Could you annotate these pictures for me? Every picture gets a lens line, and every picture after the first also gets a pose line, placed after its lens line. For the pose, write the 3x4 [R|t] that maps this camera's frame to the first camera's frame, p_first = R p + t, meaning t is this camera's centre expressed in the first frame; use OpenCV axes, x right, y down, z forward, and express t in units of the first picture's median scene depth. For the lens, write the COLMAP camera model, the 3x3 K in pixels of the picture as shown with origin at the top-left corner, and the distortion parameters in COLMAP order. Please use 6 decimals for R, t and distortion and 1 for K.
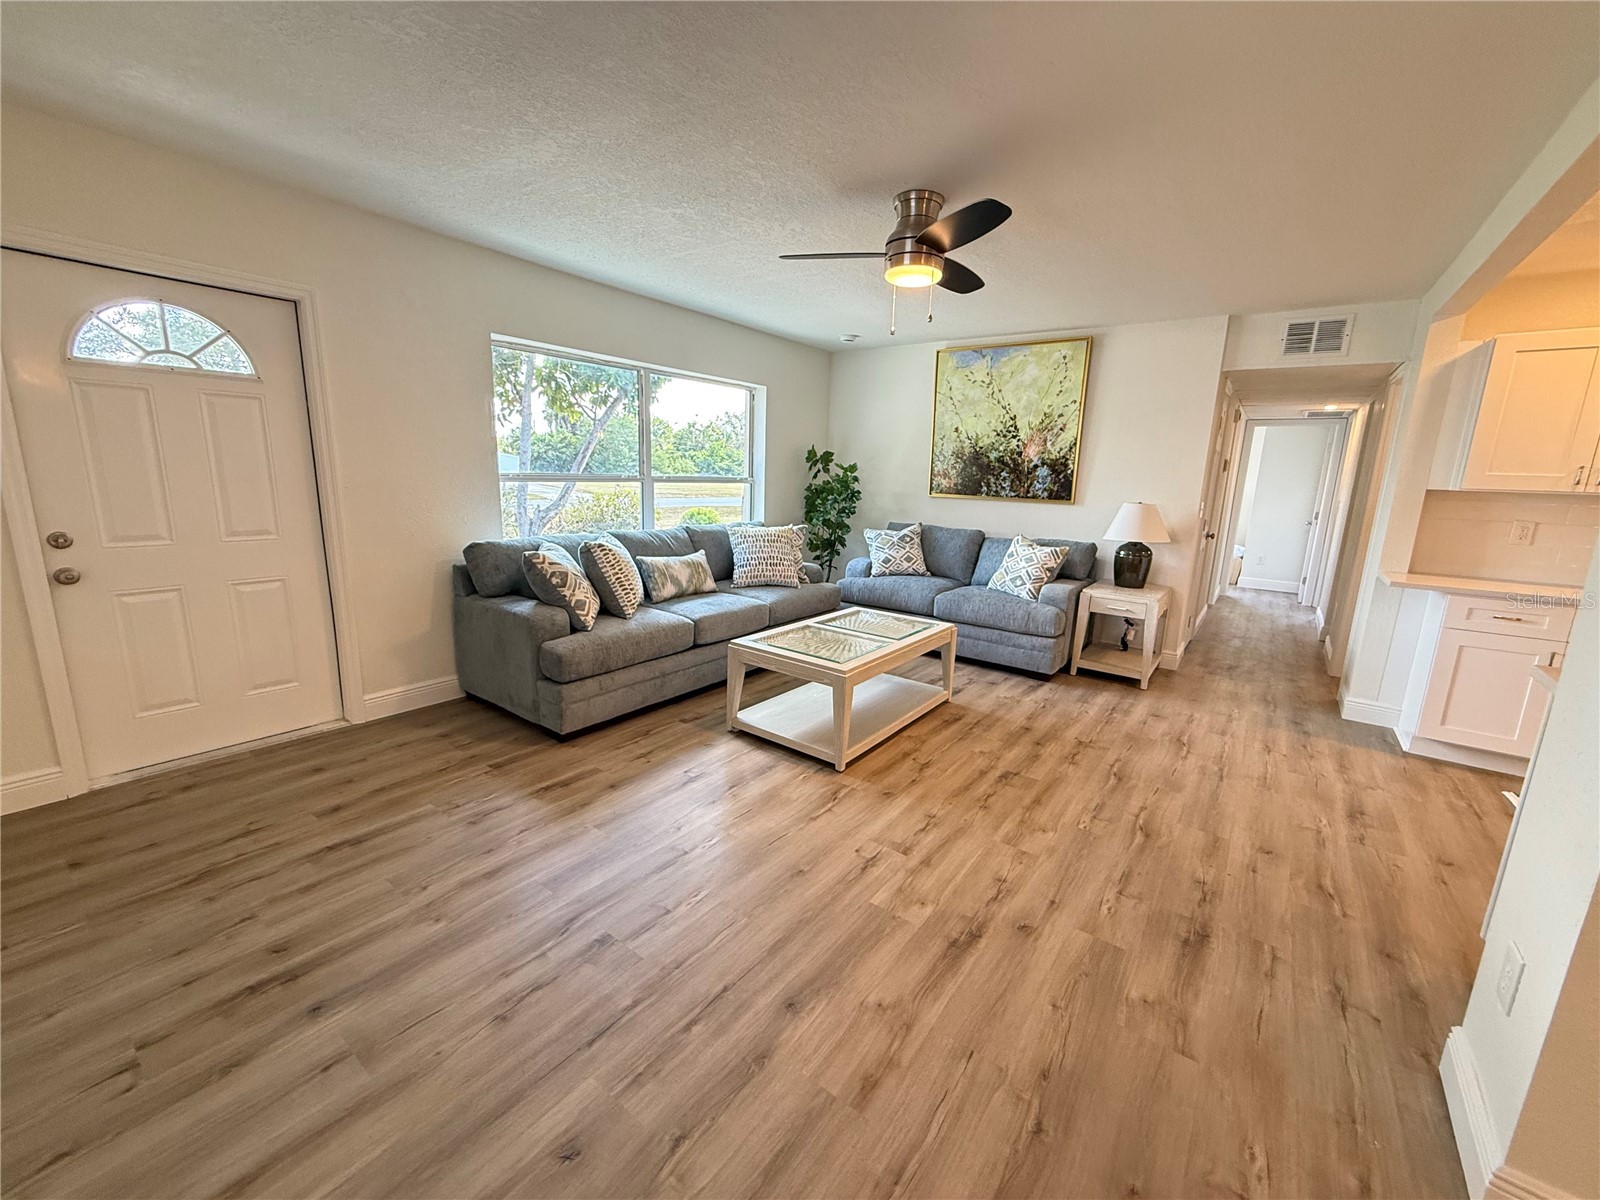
lens RADIAL K [[633.1, 0, 796.3], [0, 633.1, 598.9], [0, 0, 1]] dist [-0.001121, -0.000527]
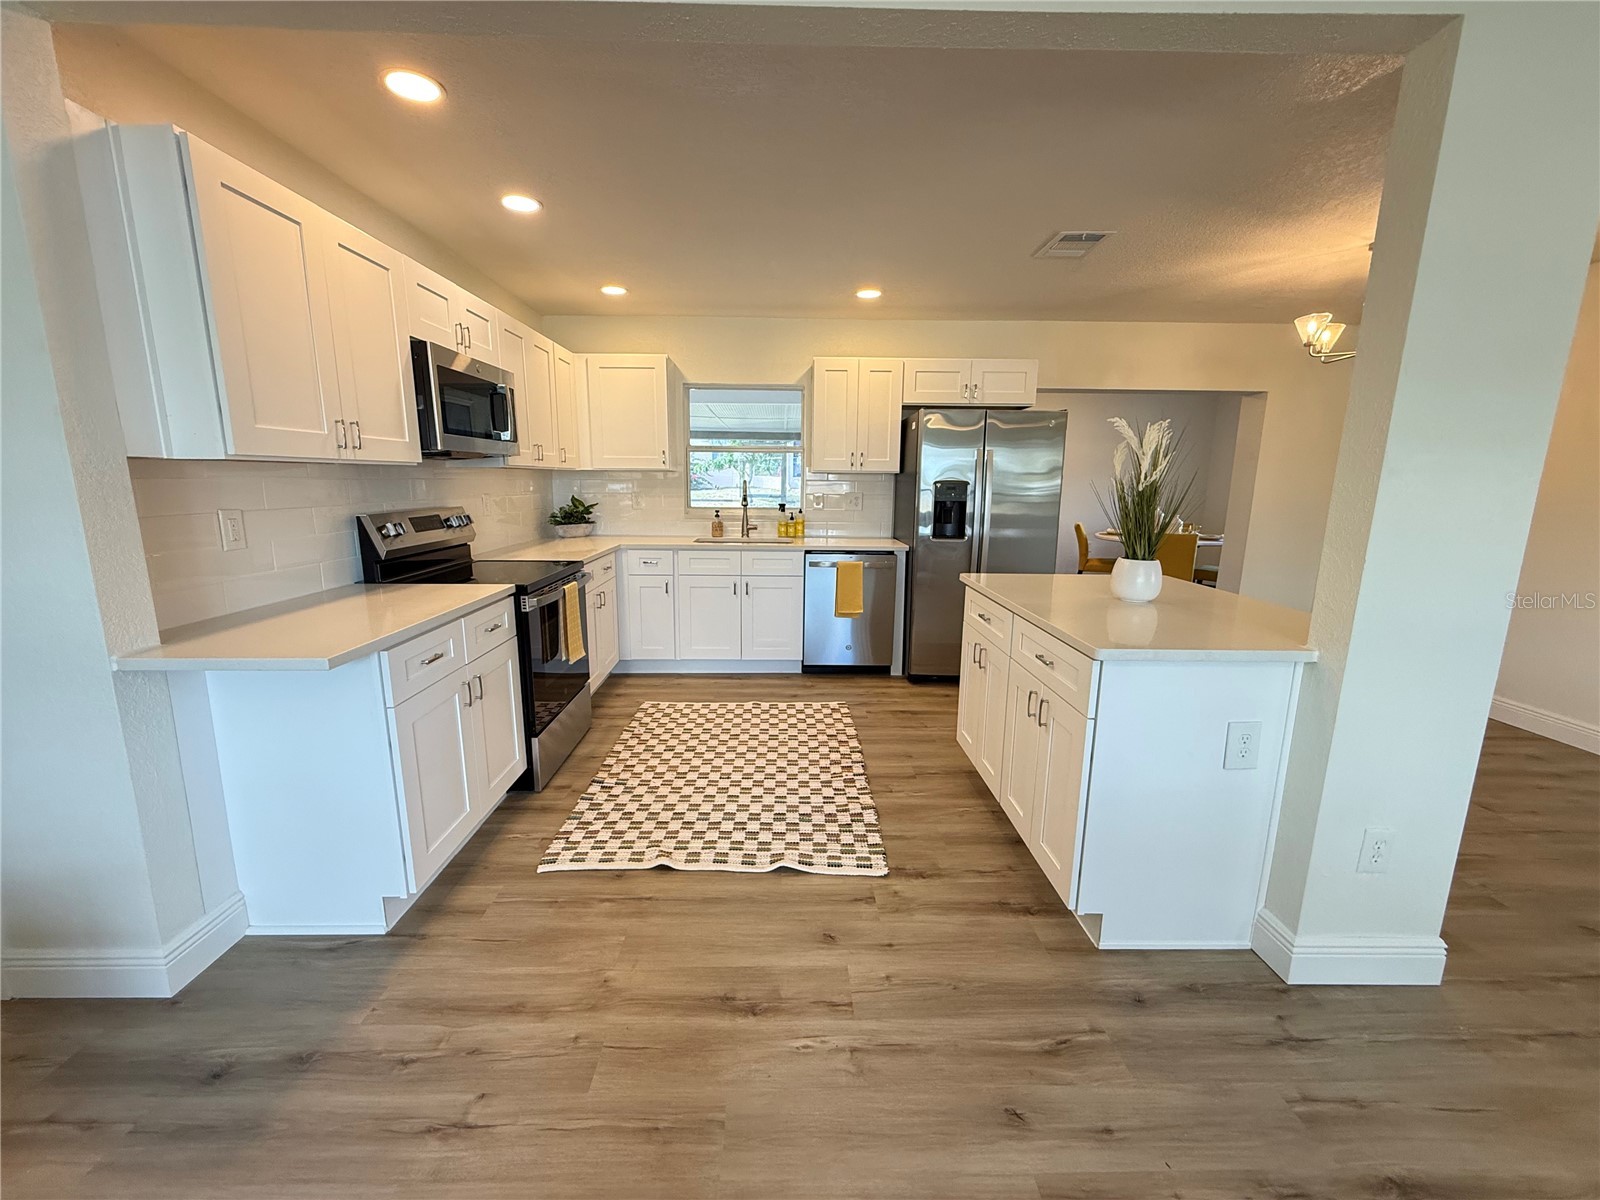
lens RADIAL K [[638.1, 0, 800.0], [0, 638.1, 600.0], [0, 0, 1]] dist [0.000934, -0.000041]
pose [[-0.617000, -0.188576, 0.764036, 0.388904], [0.126966, 0.934294, 0.333129, -0.186162], [-0.776654, 0.302547, -0.552516, 1.003311]]
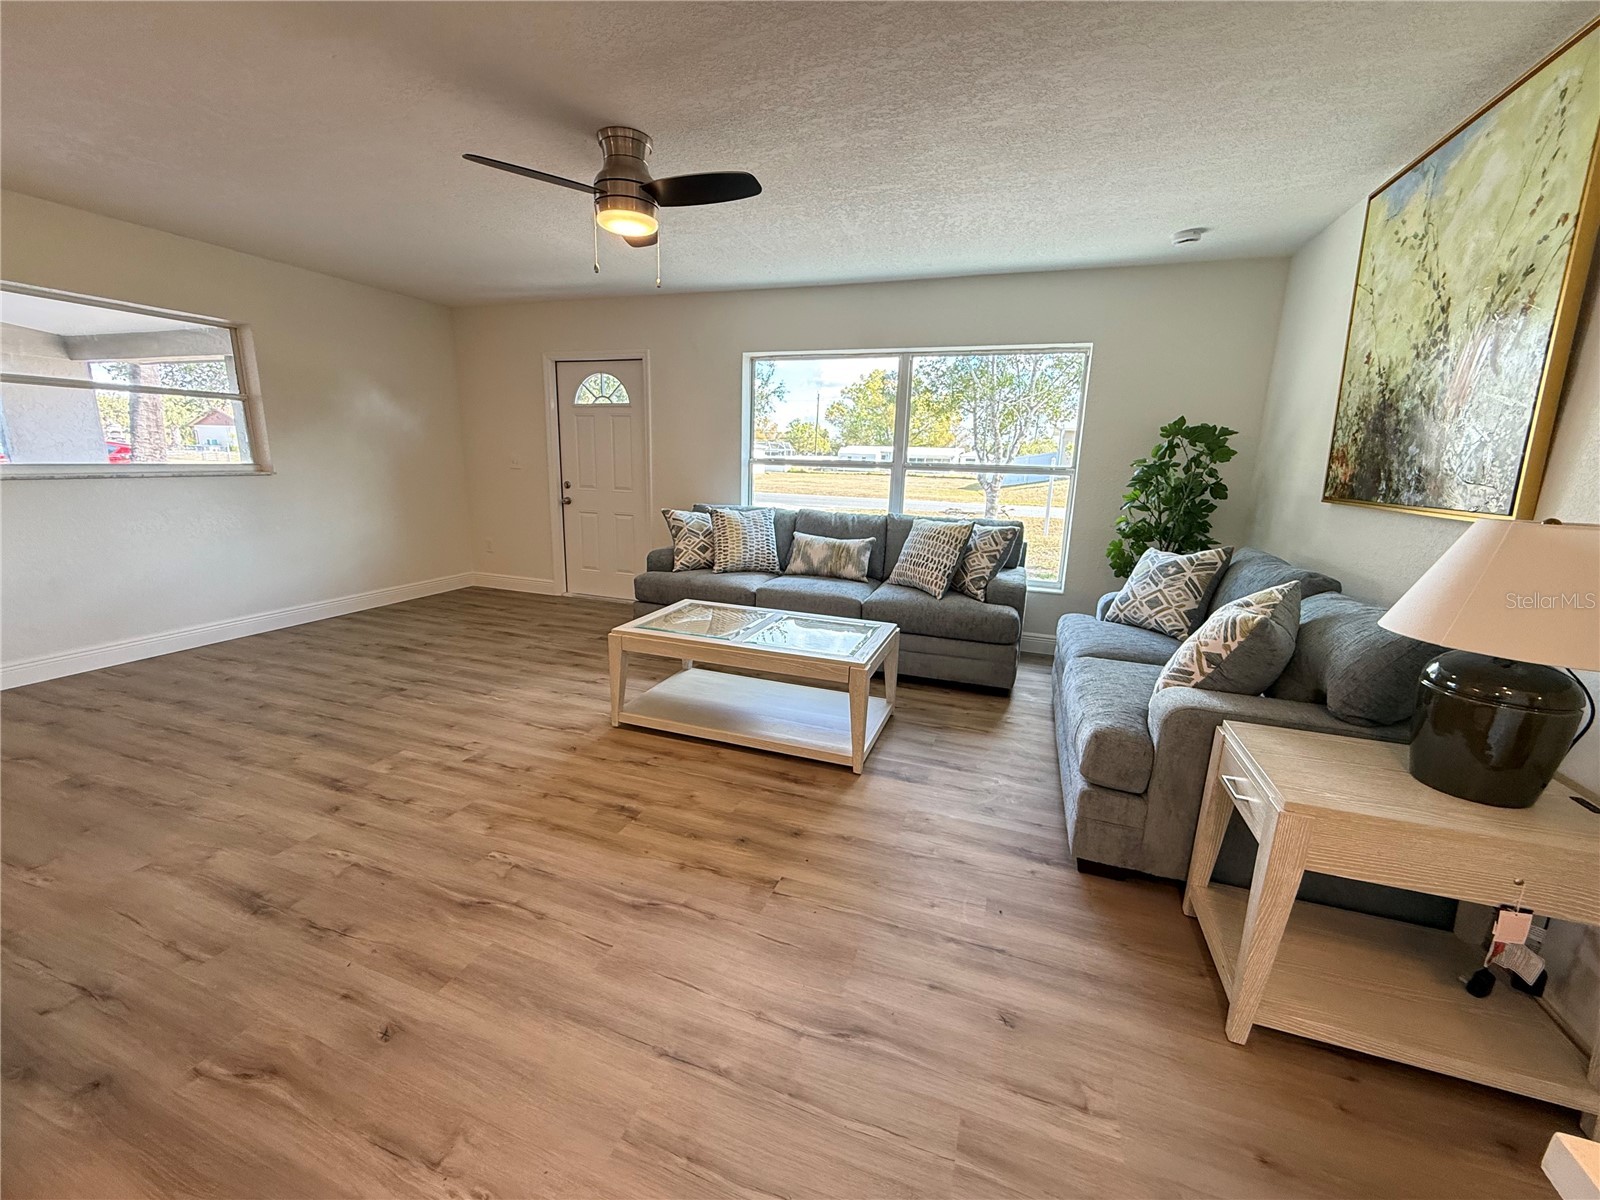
lens RADIAL K [[638.1, 0, 800.0], [0, 638.1, 600.0], [0, 0, 1]] dist [0.000934, -0.000041]
pose [[0.295909, 0.183747, -0.937377, 1.020963], [-0.208769, 0.970040, 0.124246, -0.114924], [0.932123, 0.158930, 0.325404, 0.833940]]
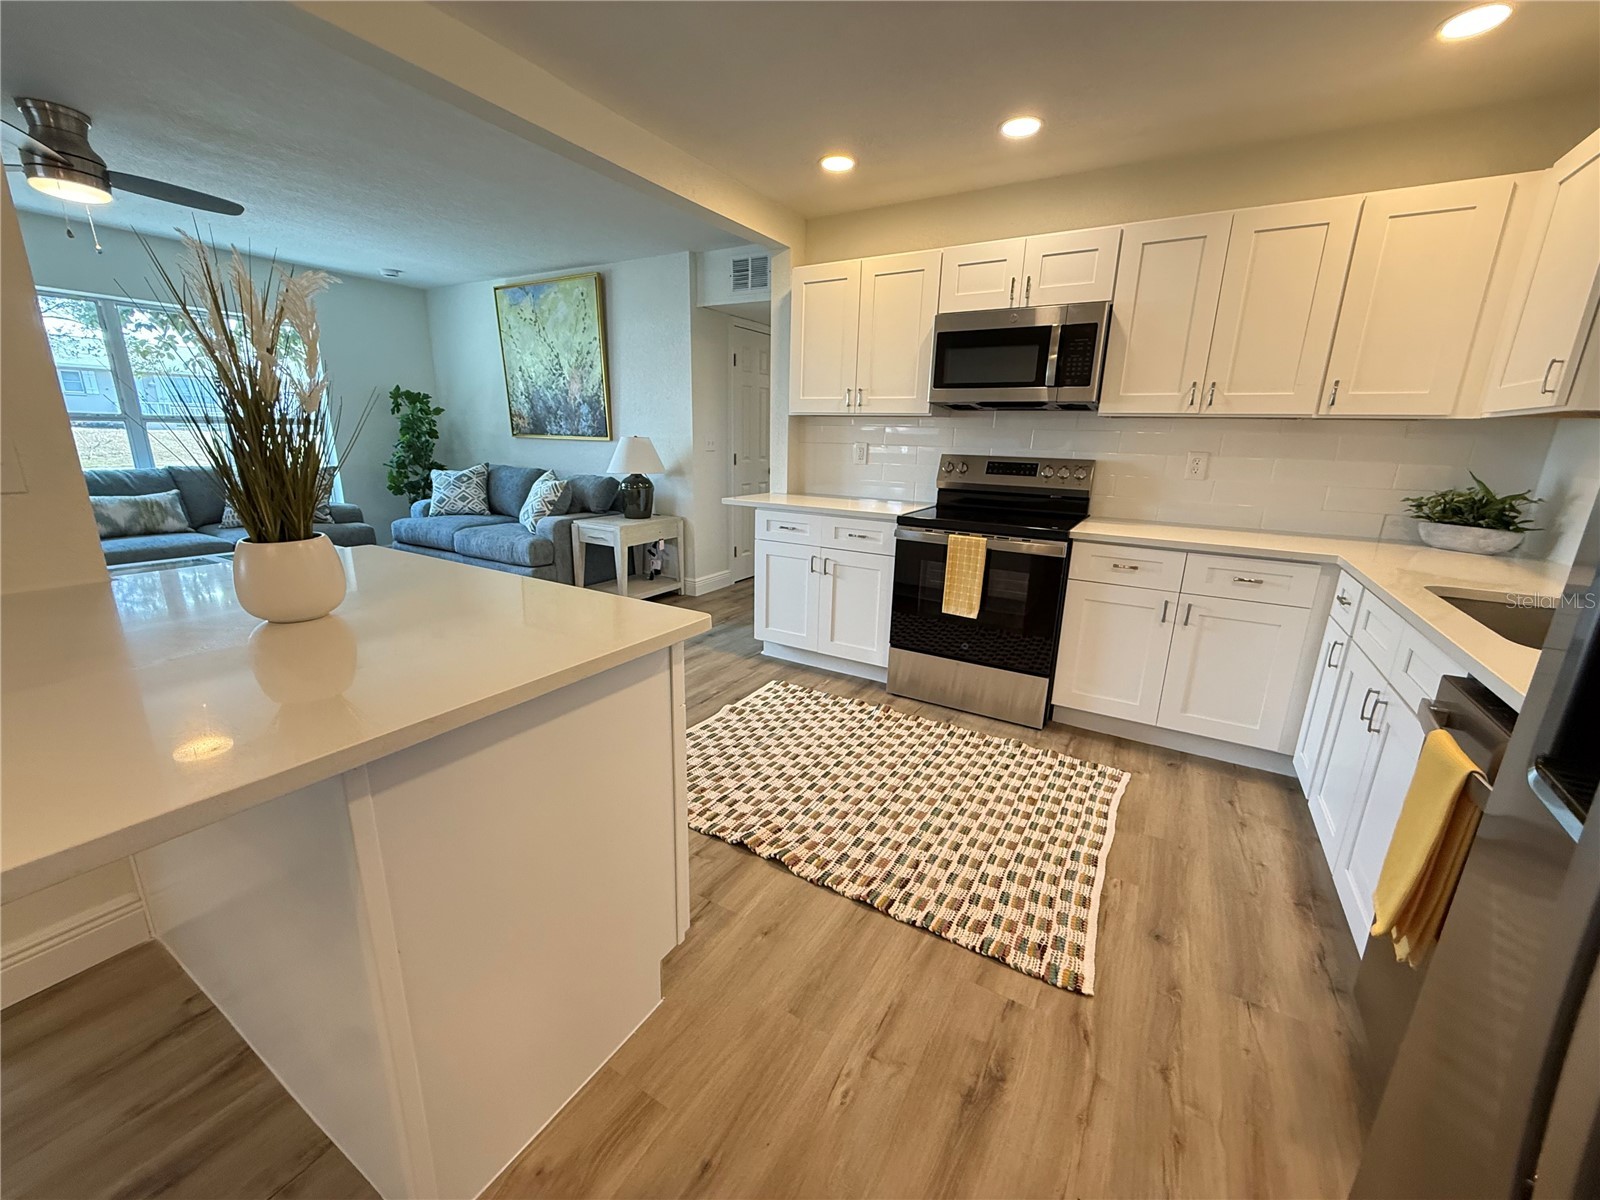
lens RADIAL K [[633.1, 0, 796.3], [0, 633.1, 598.9], [0, 0, 1]] dist [-0.001121, -0.000527]
pose [[0.994169, -0.037355, 0.101152, 0.977751], [0.030989, 0.997482, 0.063788, 0.081223], [-0.103280, -0.060281, 0.992824, -0.116991]]
